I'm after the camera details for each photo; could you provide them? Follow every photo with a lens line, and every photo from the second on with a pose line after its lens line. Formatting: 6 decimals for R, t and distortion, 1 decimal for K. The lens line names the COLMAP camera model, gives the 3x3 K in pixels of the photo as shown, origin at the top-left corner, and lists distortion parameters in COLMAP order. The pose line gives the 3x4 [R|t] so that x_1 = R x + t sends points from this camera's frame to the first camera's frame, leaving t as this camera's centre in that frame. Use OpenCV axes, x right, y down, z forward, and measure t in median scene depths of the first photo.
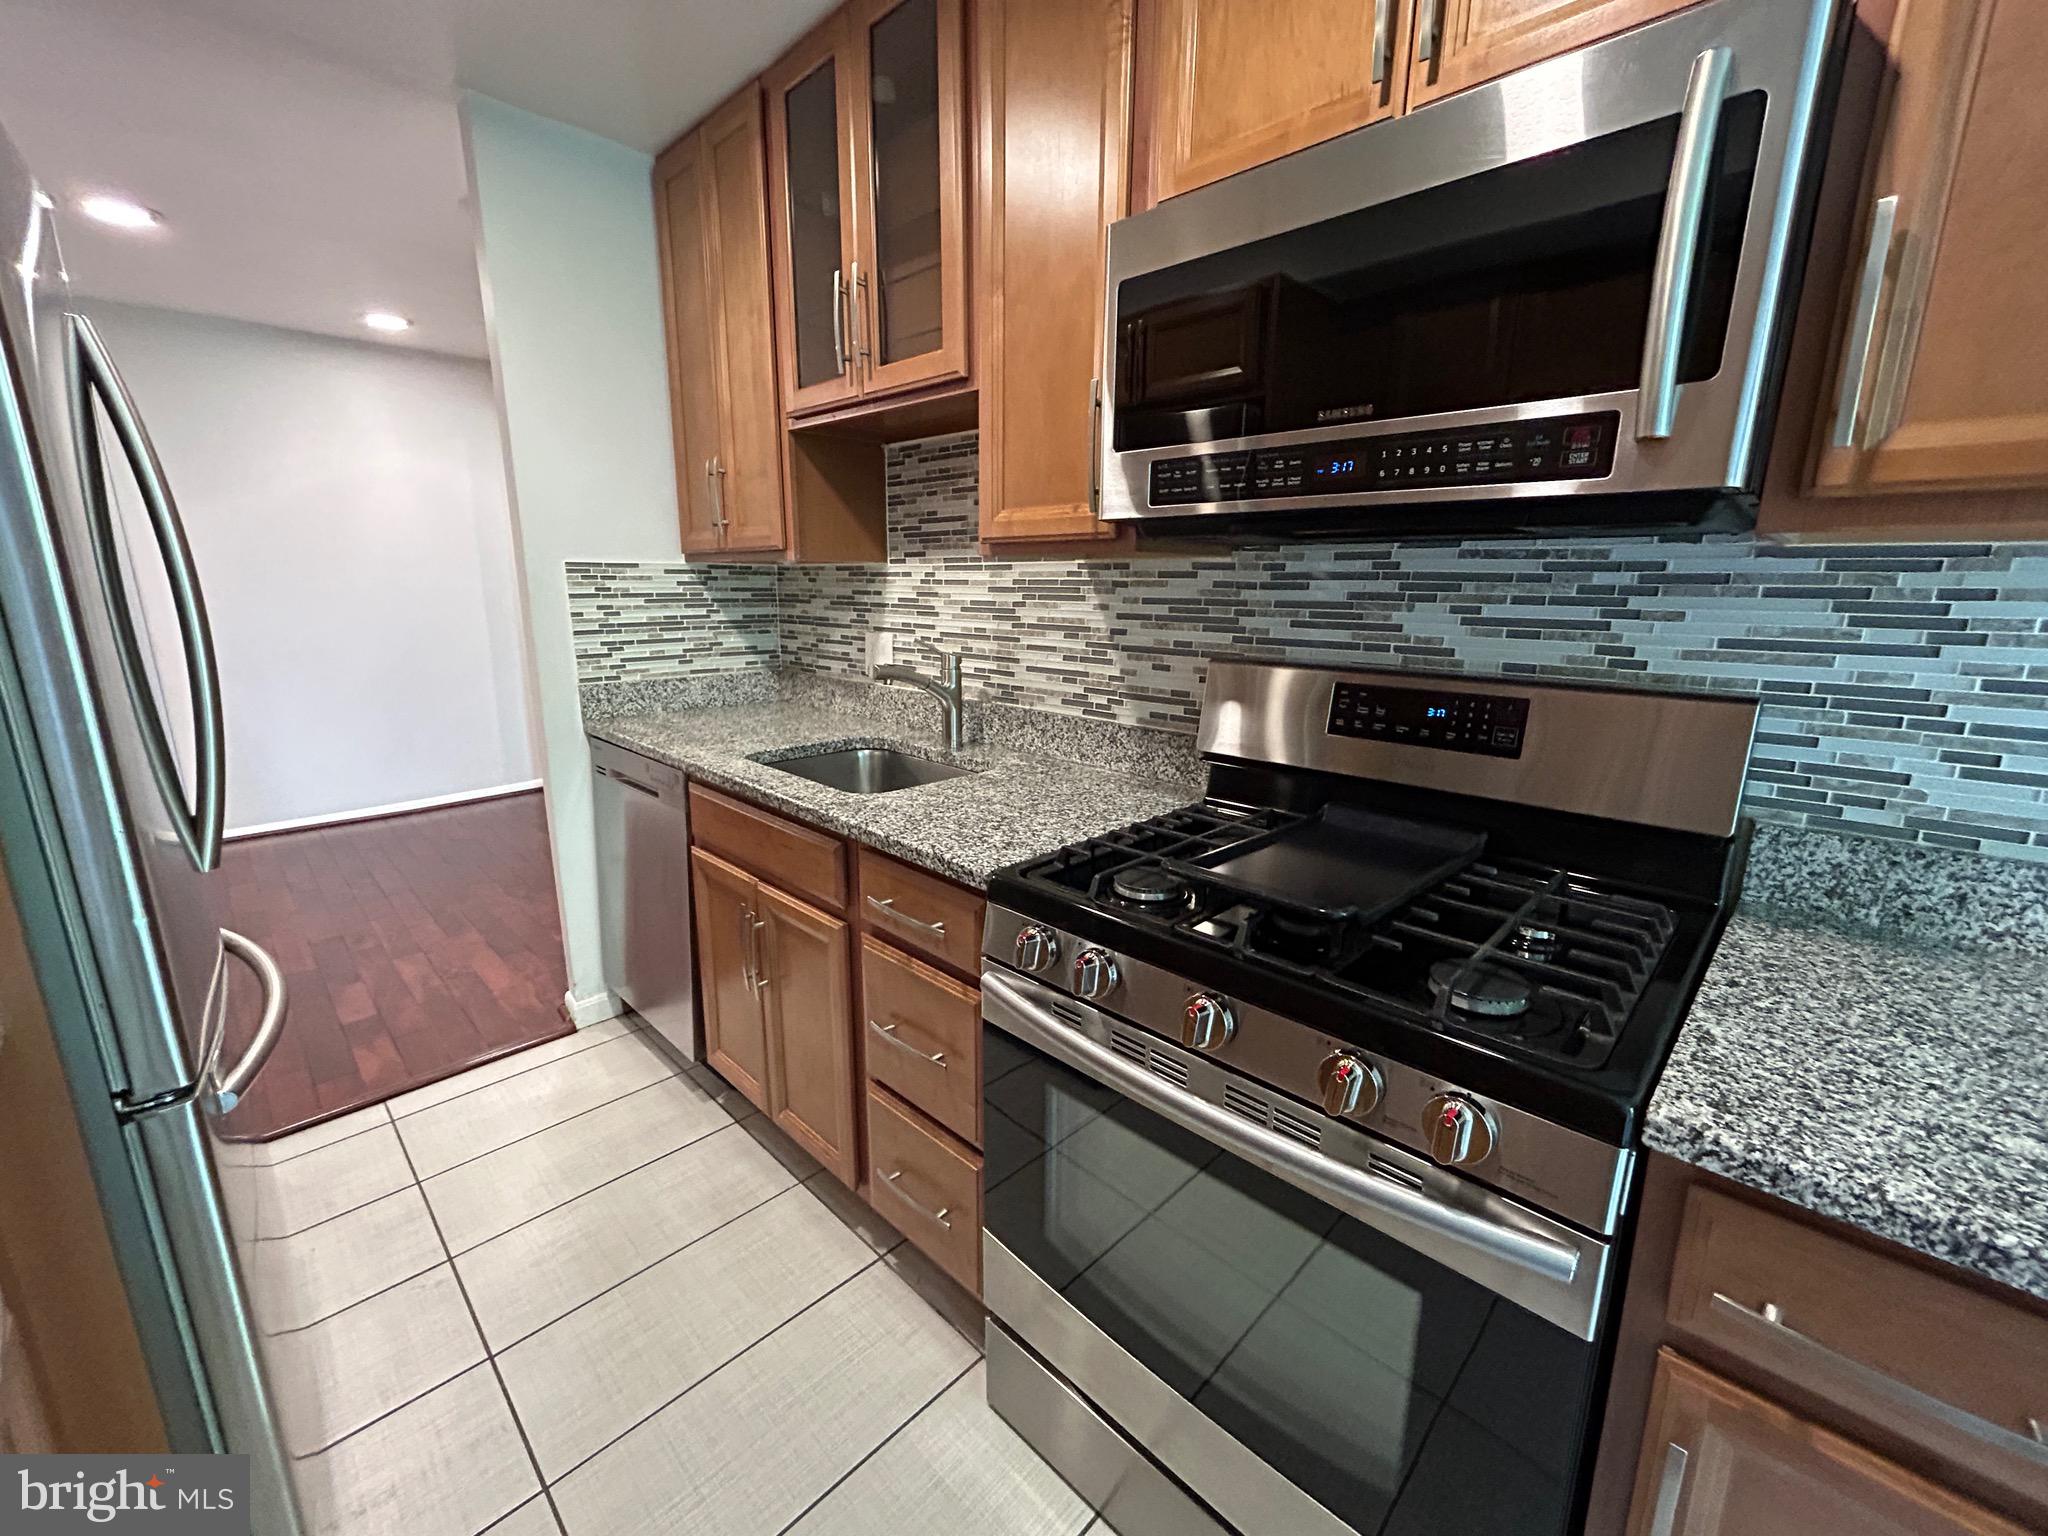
lens RADIAL K [[828.2, 0, 1027.3], [0, 828.2, 763.1], [0, 0, 1]] dist [0.000220, -0.001315]
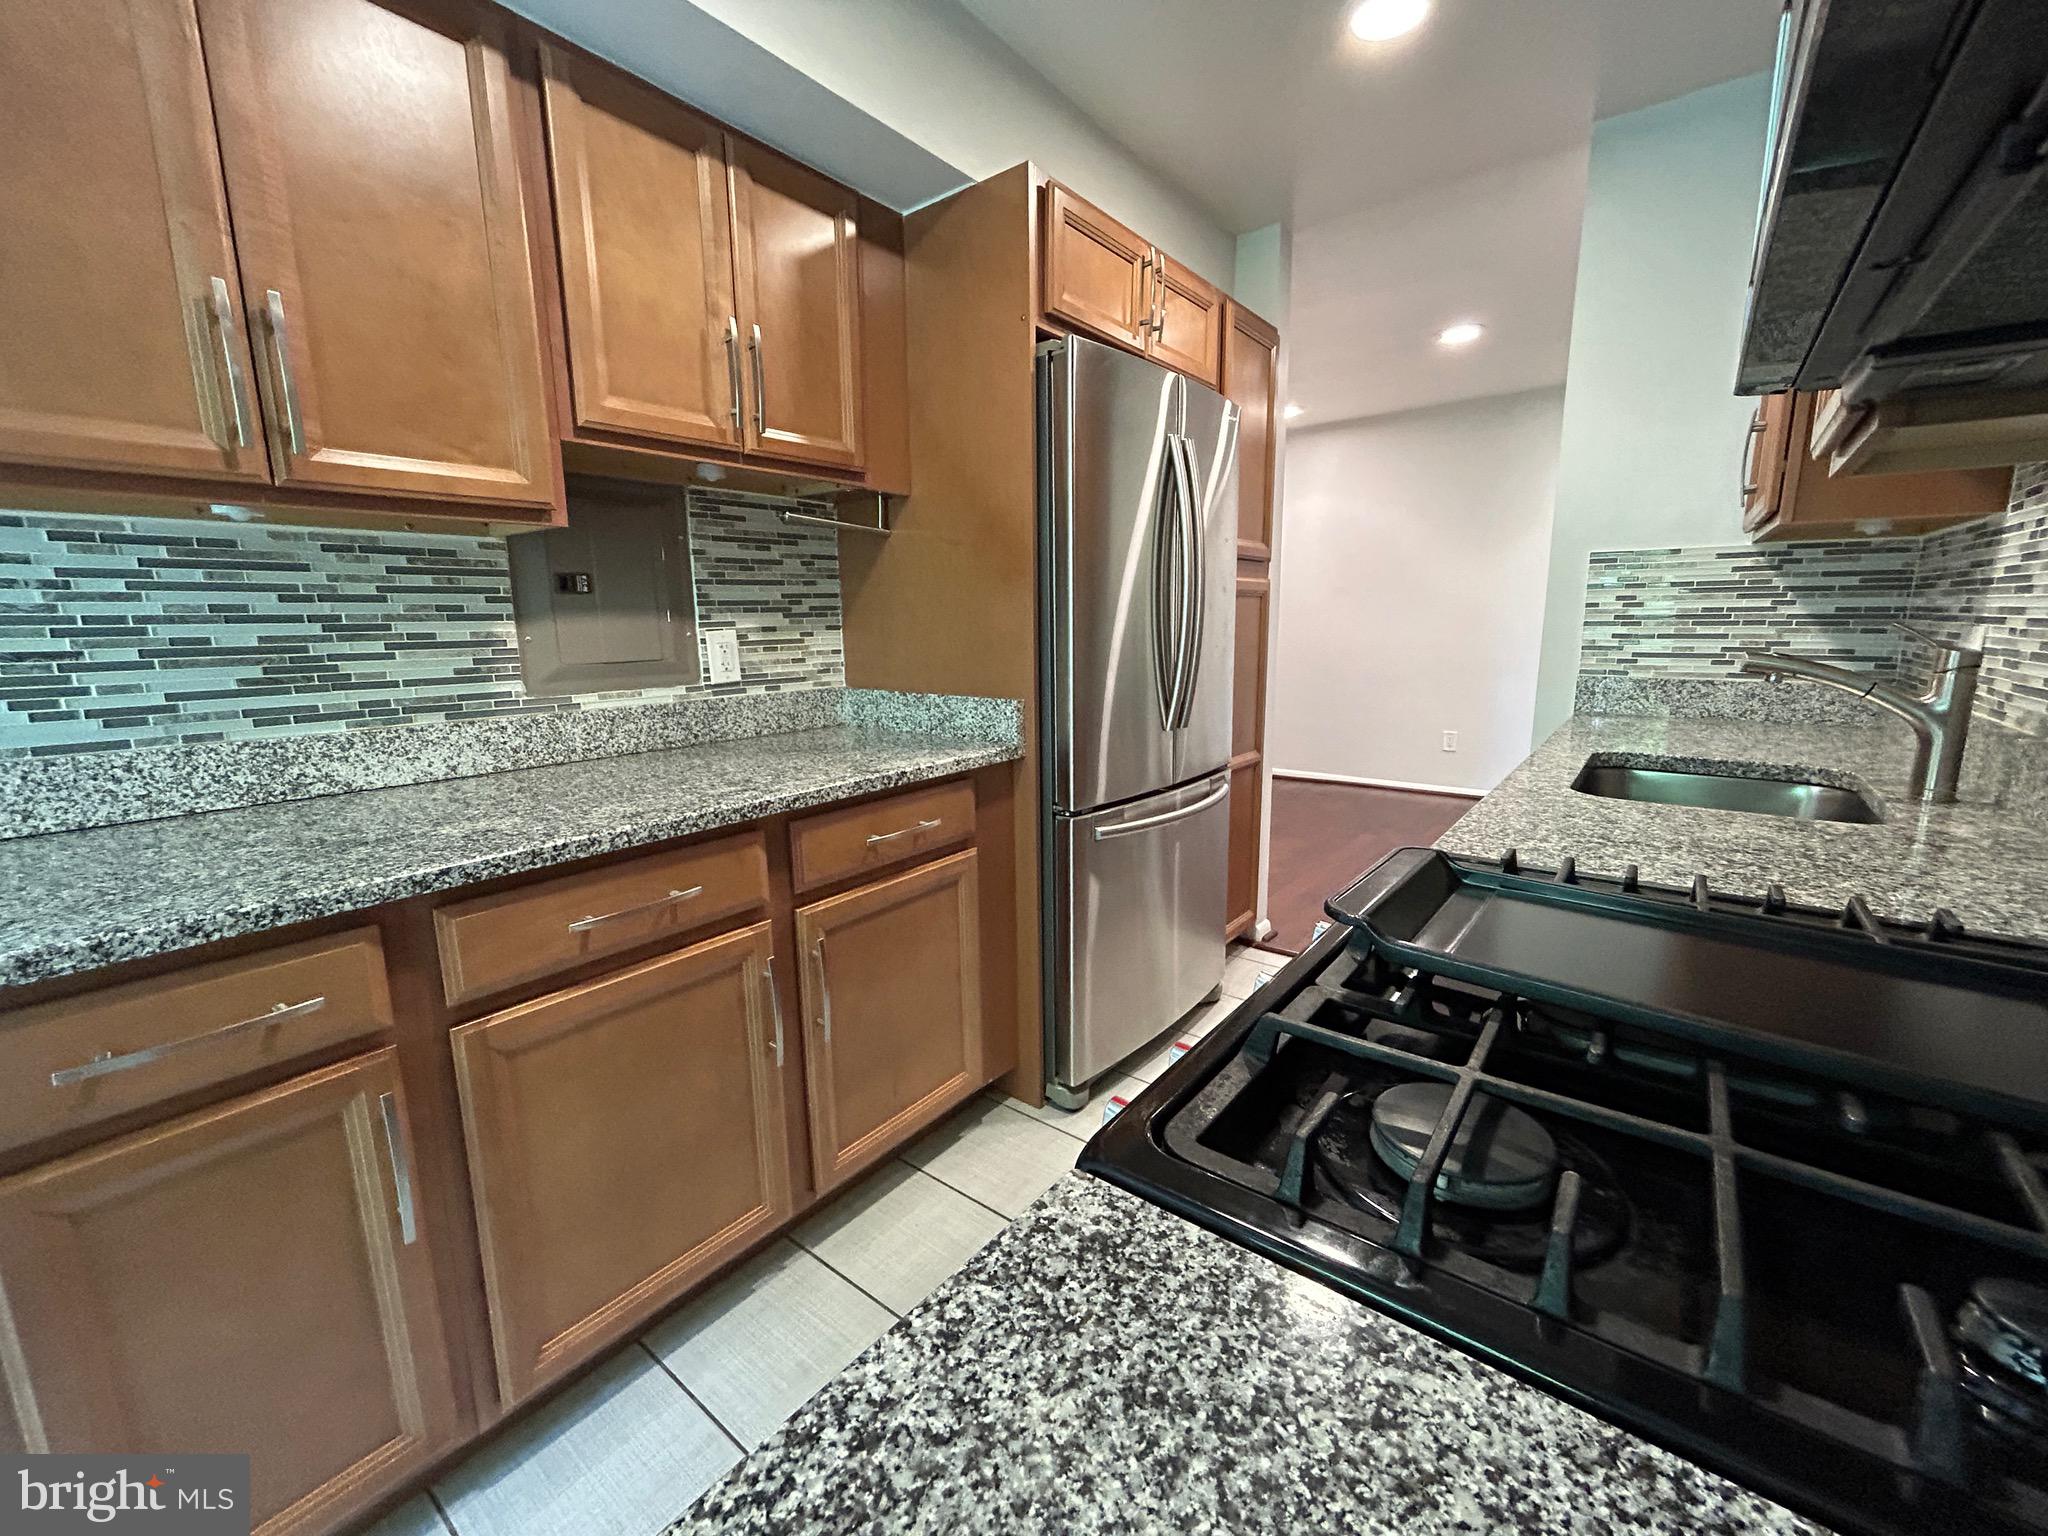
lens RADIAL K [[828.2, 0, 1026.0], [0, 828.2, 770.7], [0, 0, 1]] dist [0.000220, -0.001315]
pose [[0.113168, 0.174595, -0.978115, 0.453002], [-0.204527, 0.967450, 0.149028, 0.004628], [0.972297, 0.183186, 0.145194, 0.270031]]
